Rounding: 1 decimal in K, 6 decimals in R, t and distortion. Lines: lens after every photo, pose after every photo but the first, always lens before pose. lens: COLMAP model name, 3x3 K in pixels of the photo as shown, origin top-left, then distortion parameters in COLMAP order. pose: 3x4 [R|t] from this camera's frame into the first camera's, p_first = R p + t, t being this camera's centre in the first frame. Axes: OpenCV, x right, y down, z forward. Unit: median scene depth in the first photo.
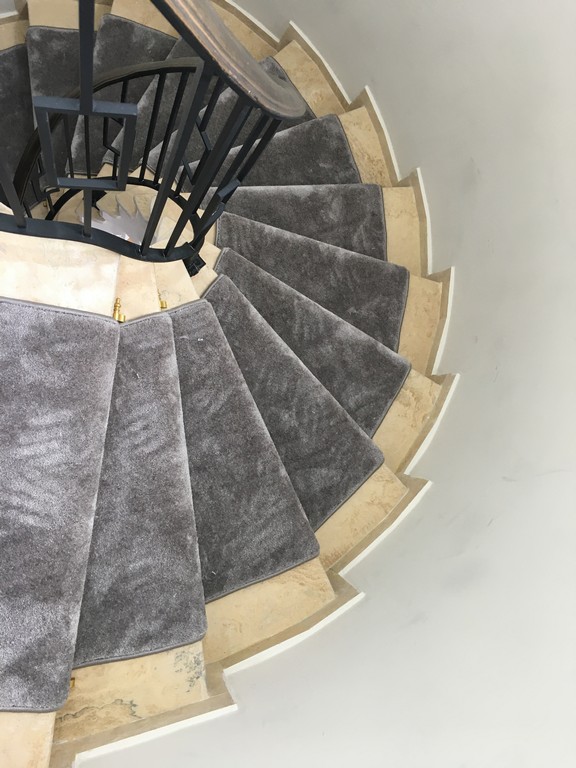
lens RADIAL K [[642.3, 0, 286.5], [0, 642.3, 384.8], [0, 0, 1]] dist [0.069890, -0.082411]
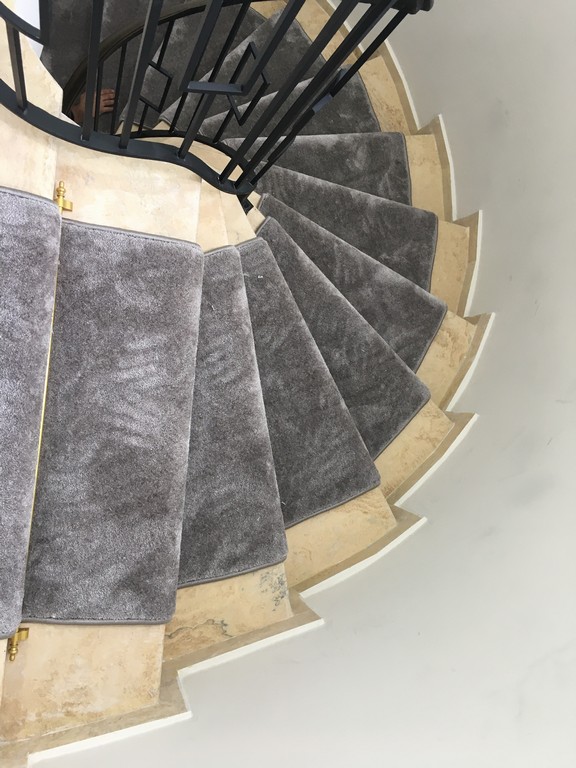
lens RADIAL K [[642.3, 0, 286.4], [0, 642.3, 384.7], [0, 0, 1]] dist [0.069890, -0.082411]
pose [[0.998641, -0.040793, 0.032445, -0.115428], [0.039862, 0.998789, 0.028834, 0.062818], [-0.033582, -0.027501, 0.999058, -0.019051]]
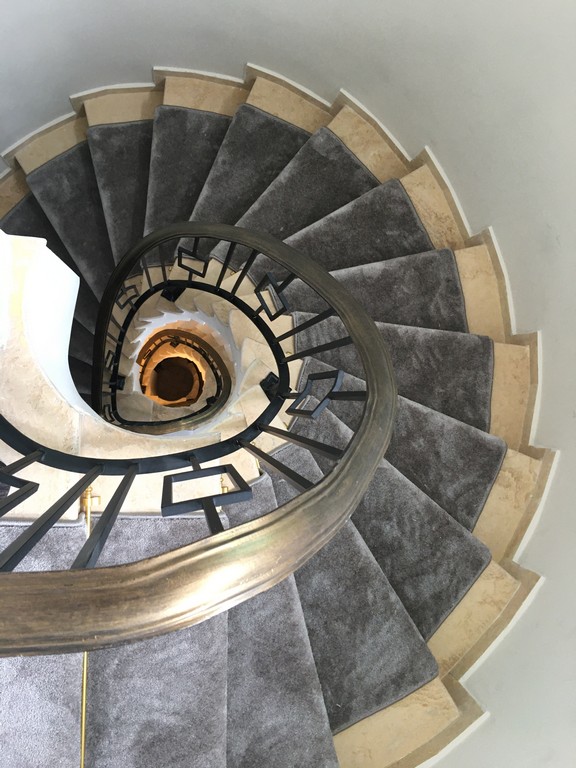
lens RADIAL K [[642.3, 0, 287.6], [0, 642.3, 385.8], [0, 0, 1]] dist [0.069890, -0.082411]
pose [[0.986528, -0.112322, -0.118938, -0.010167], [0.116863, 0.992636, 0.031897, -0.222586], [0.114480, -0.045366, 0.992389, -0.013677]]
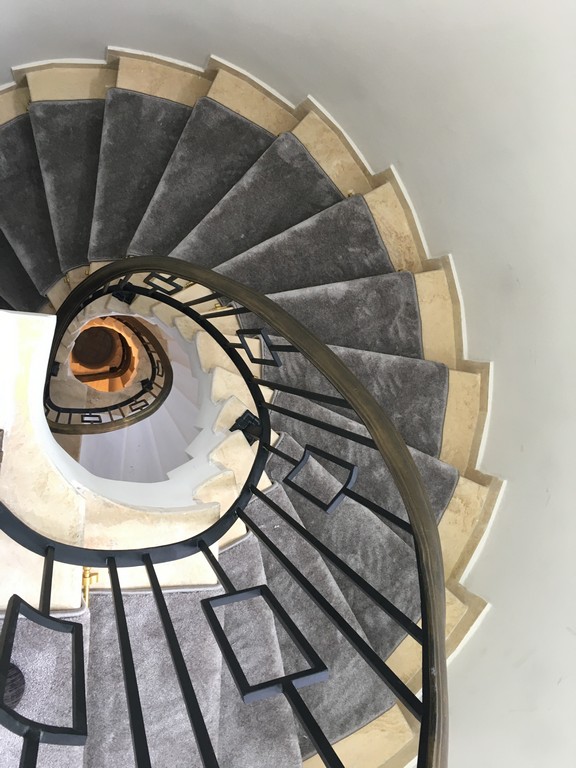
lens RADIAL K [[642.3, 0, 285.8], [0, 642.3, 385.6], [0, 0, 1]] dist [0.069890, -0.082411]
pose [[0.997457, -0.070462, 0.010683, -0.099674], [0.068650, 0.990223, 0.121430, -0.368489], [-0.019135, -0.120388, 0.992542, -0.009934]]
